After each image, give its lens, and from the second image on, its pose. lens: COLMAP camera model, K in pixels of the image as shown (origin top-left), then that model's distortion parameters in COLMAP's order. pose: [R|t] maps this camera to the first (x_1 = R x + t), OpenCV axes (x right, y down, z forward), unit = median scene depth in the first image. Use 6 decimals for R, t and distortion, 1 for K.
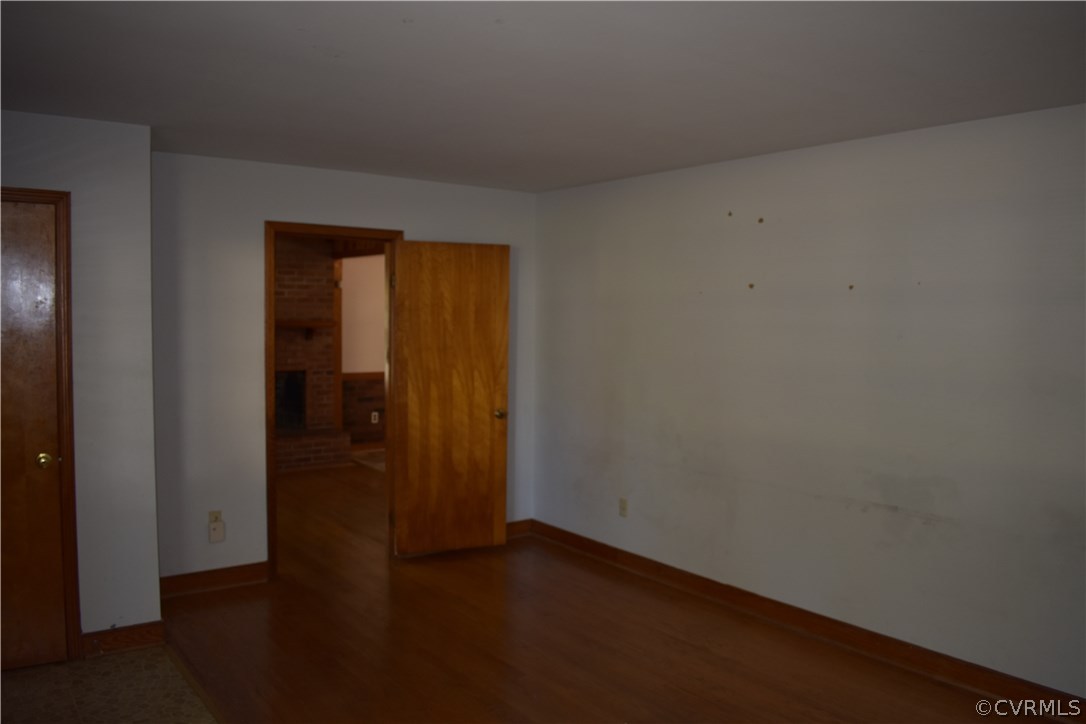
lens RADIAL K [[839.7, 0, 539.7], [0, 839.7, 361.6], [0, 0, 1]] dist [-0.091002, 0.011970]
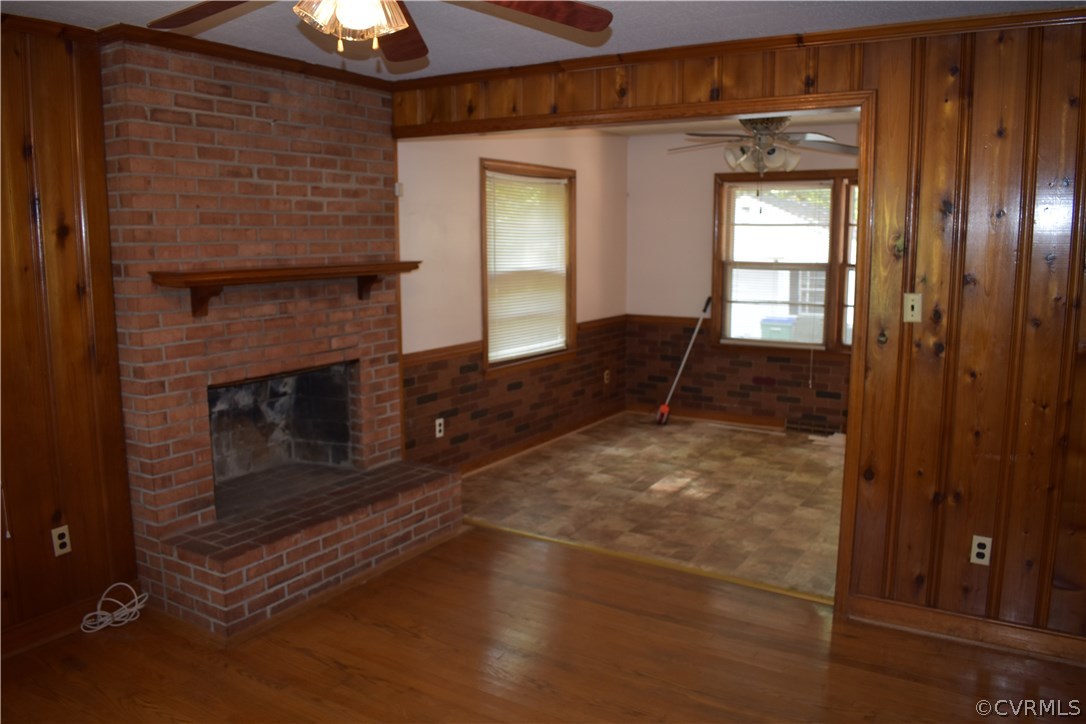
lens RADIAL K [[839.7, 0, 539.7], [0, 839.7, 361.6], [0, 0, 1]] dist [-0.091002, 0.011970]
pose [[0.933785, -0.070627, 0.350795, -0.354078], [0.038187, 0.994399, 0.098556, -0.033744], [-0.355791, -0.078635, 0.931252, 0.479852]]
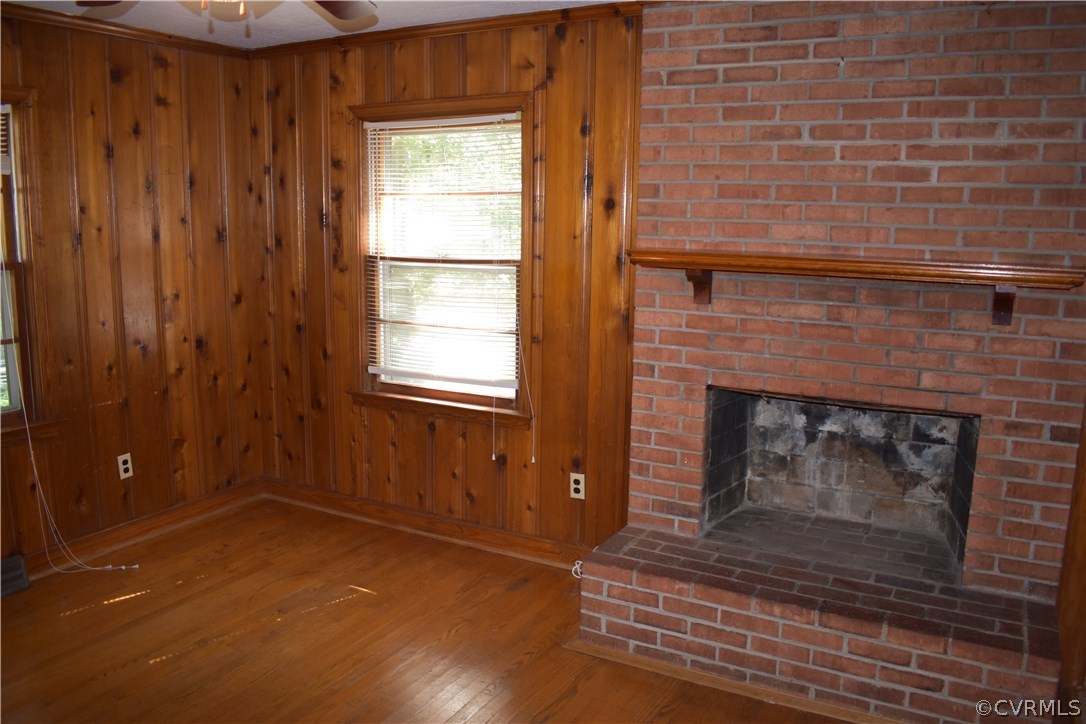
lens RADIAL K [[839.7, 0, 539.7], [0, 839.7, 361.6], [0, 0, 1]] dist [-0.091002, 0.011970]
pose [[0.416384, 0.148114, -0.897043, -0.068867], [-0.064948, 0.988966, 0.133145, -0.040940], [0.906866, 0.002822, 0.421410, 0.705009]]
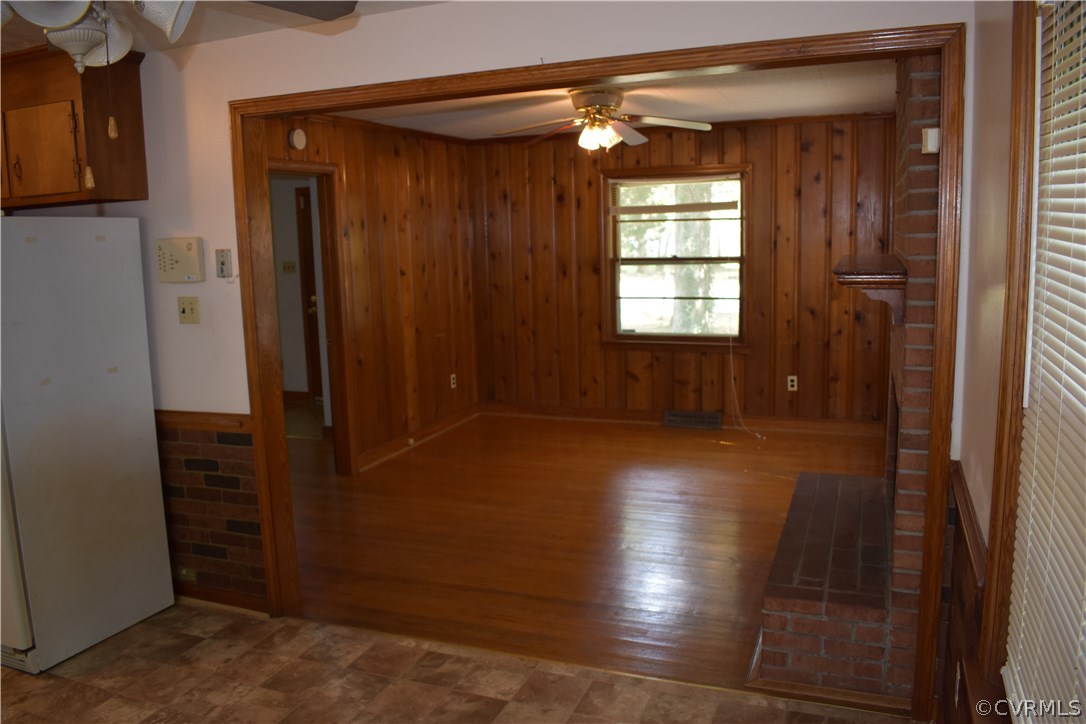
lens RADIAL K [[847.0, 0, 543.0], [0, 847.0, 362.0], [0, 0, 1]] dist [-0.093068, 0.009497]
pose [[-0.854114, 0.088944, -0.512424, 0.017975], [-0.016538, 0.980125, 0.197691, -0.073756], [0.519823, 0.177325, -0.835667, 1.195869]]
